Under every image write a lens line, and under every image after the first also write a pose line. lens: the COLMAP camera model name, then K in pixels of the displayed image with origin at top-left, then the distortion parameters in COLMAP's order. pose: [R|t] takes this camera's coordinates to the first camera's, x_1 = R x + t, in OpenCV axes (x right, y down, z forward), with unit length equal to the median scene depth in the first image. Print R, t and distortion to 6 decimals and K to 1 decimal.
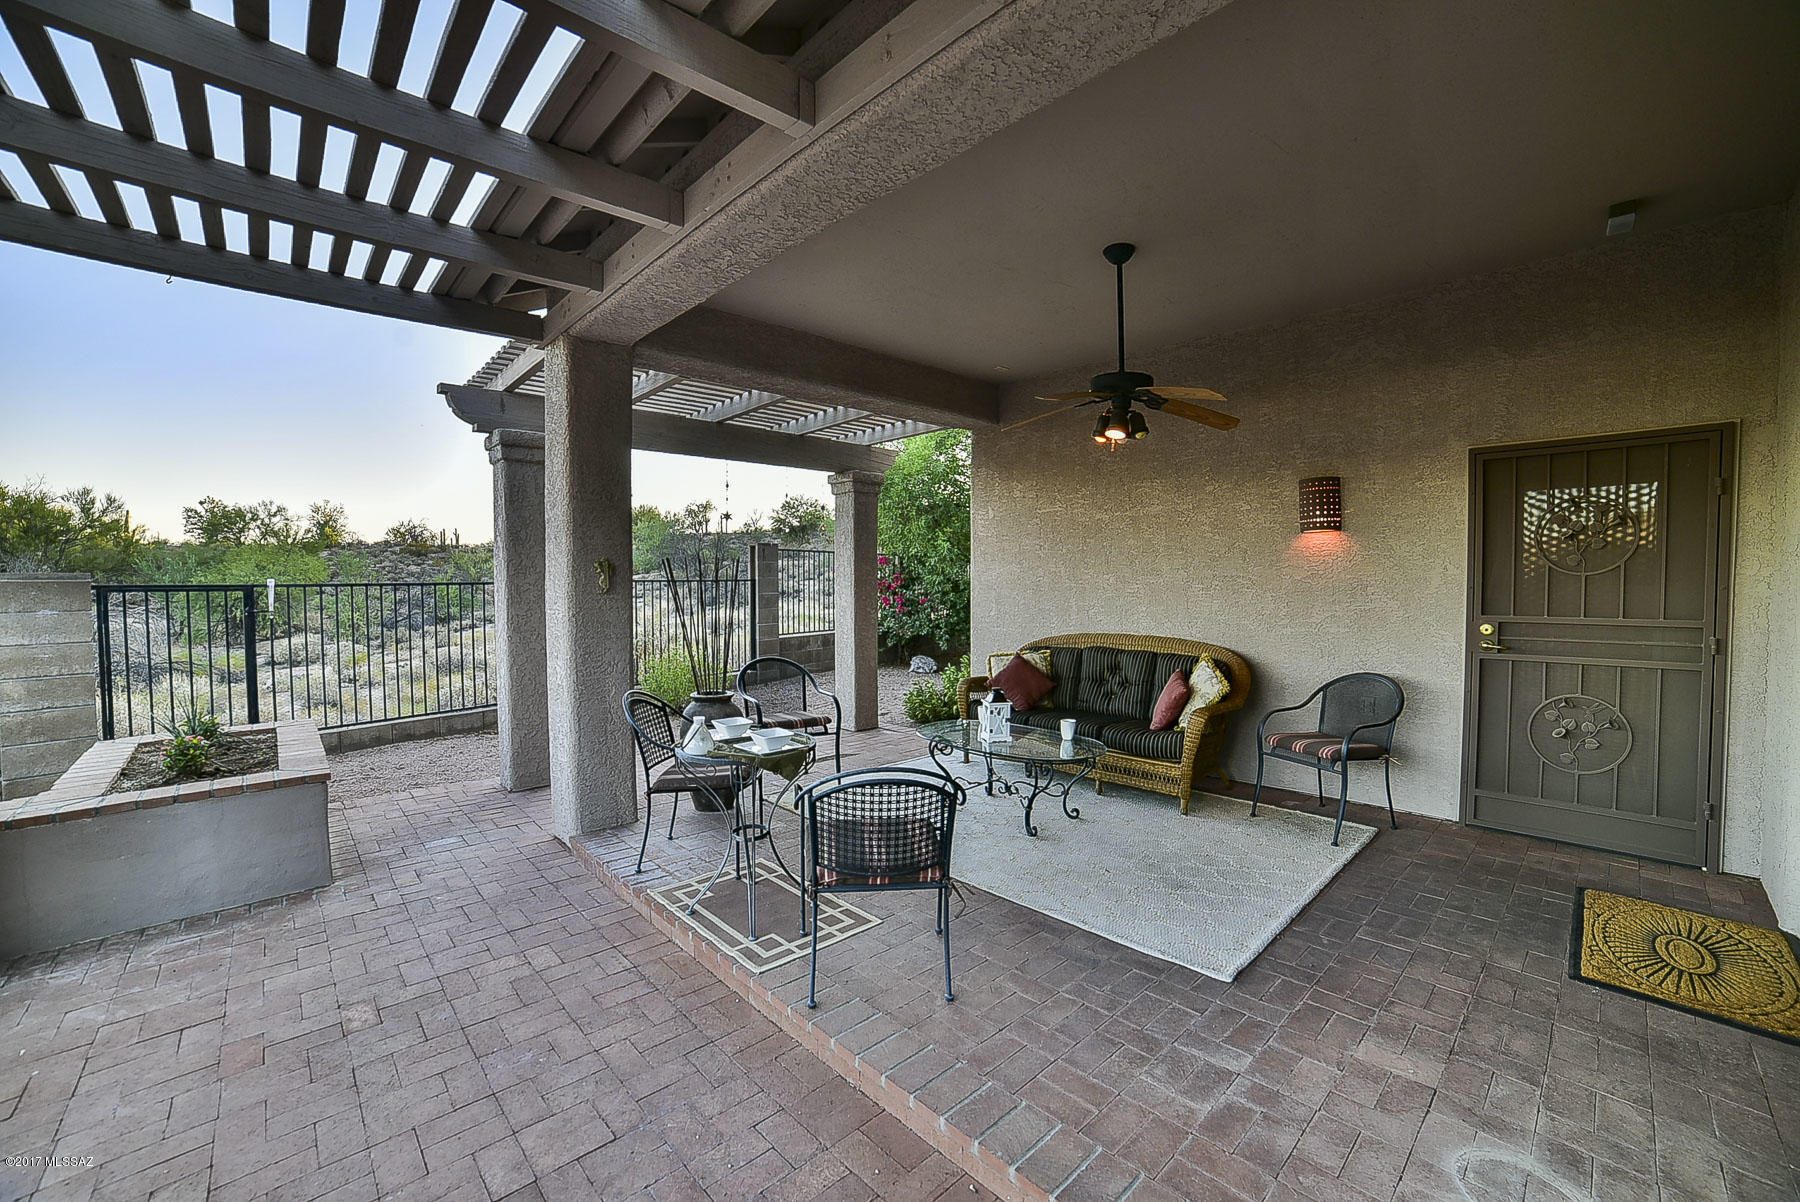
lens RADIAL K [[706.6, 0, 900.0], [0, 706.6, 601.0], [0, 0, 1]] dist [-0.000212, 0.000059]
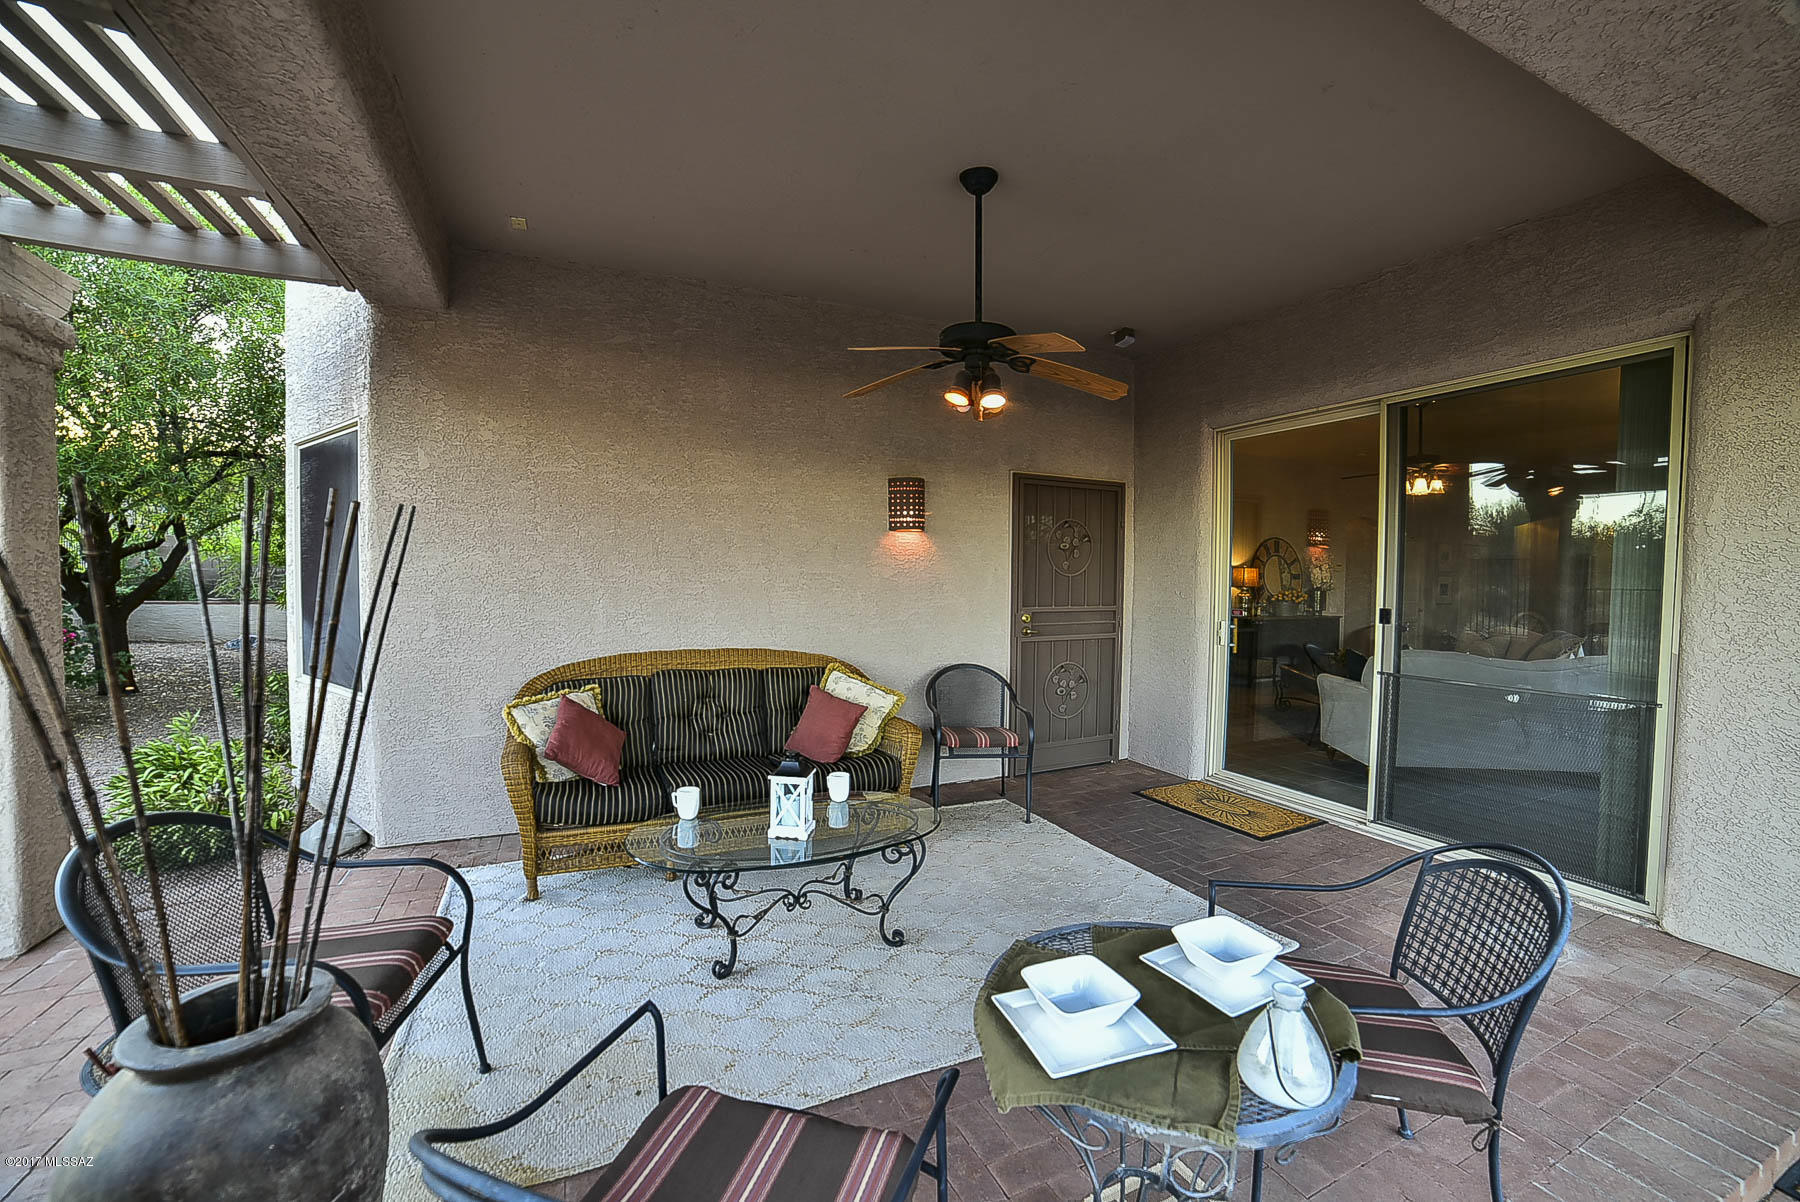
lens RADIAL K [[746.7, 0, 900.0], [0, 746.7, 601.0], [0, 0, 1]] dist [-0.069077, 0.000133]
pose [[0.343247, -0.028195, 0.938822, -0.427747], [0.022531, 0.999509, 0.021780, -0.021636], [-0.938975, 0.013676, 0.343714, 0.649216]]
